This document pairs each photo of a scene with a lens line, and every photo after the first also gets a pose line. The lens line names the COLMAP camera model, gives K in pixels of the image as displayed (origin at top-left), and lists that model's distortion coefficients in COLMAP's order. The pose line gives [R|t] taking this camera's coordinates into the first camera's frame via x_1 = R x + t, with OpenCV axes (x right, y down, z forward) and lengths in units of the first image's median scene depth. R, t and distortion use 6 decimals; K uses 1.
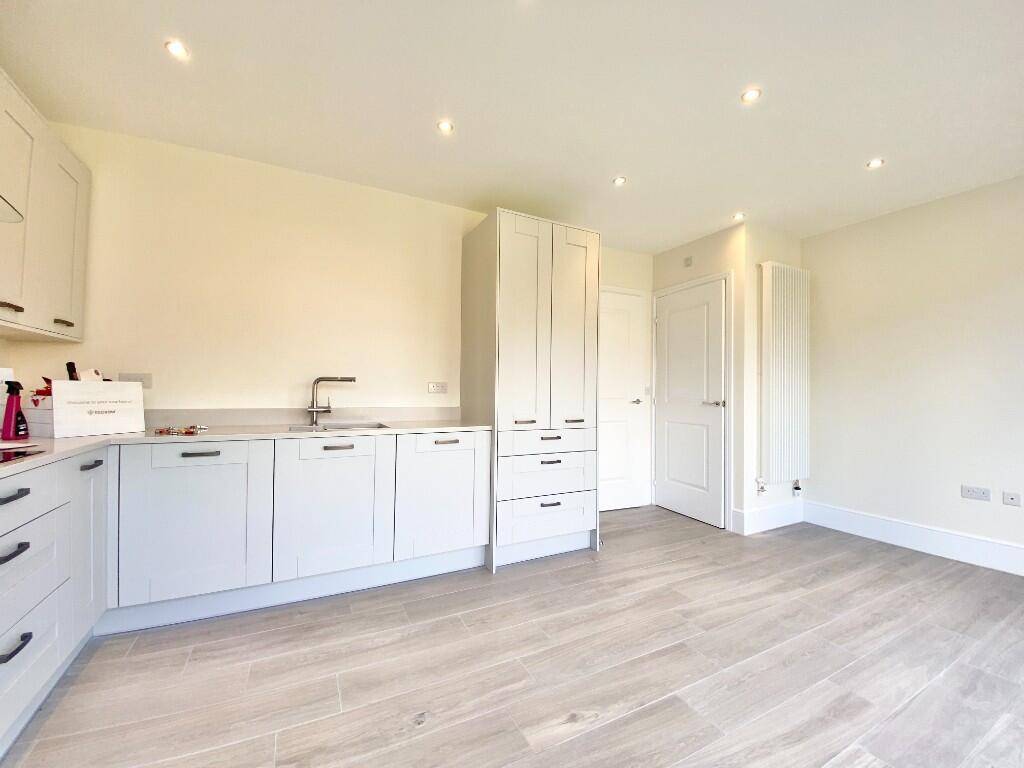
lens RADIAL K [[406.6, 0, 512.0], [0, 406.6, 384.0], [0, 0, 1]] dist [0.031769, -0.023631]
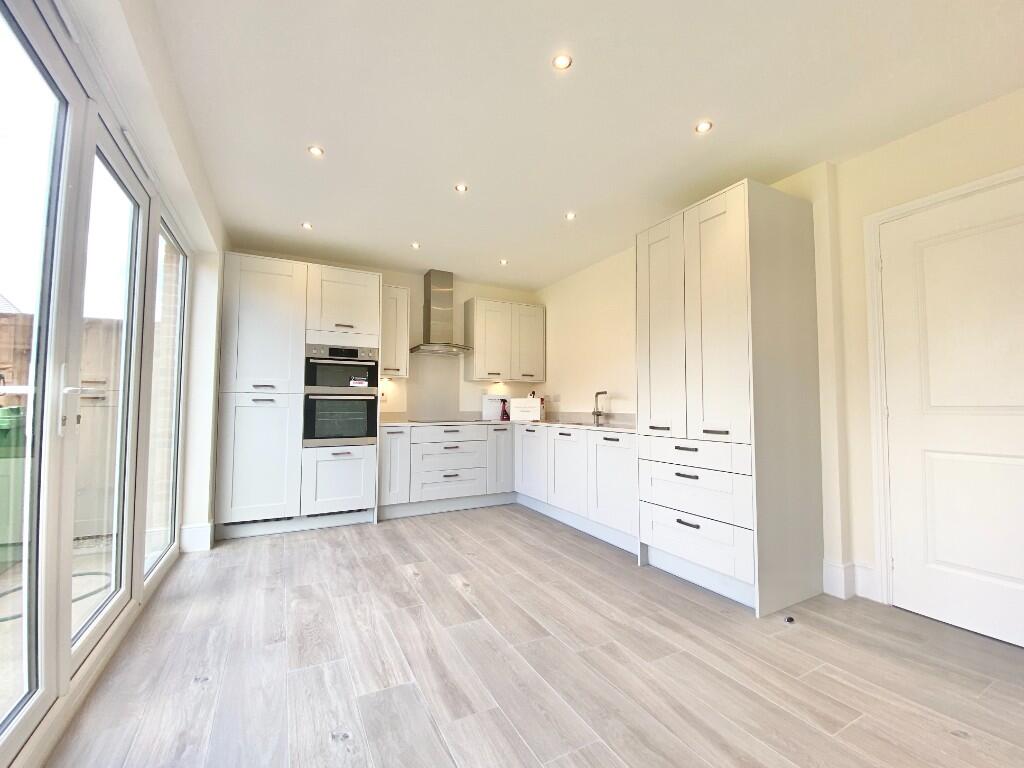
lens RADIAL K [[406.6, 0, 512.0], [0, 406.6, 384.0], [0, 0, 1]] dist [0.031769, -0.023631]
pose [[0.046737, -0.063318, -0.996898, 1.371490], [0.019728, 0.997853, -0.062453, 0.054283], [0.998712, -0.016748, 0.047885, 0.796610]]
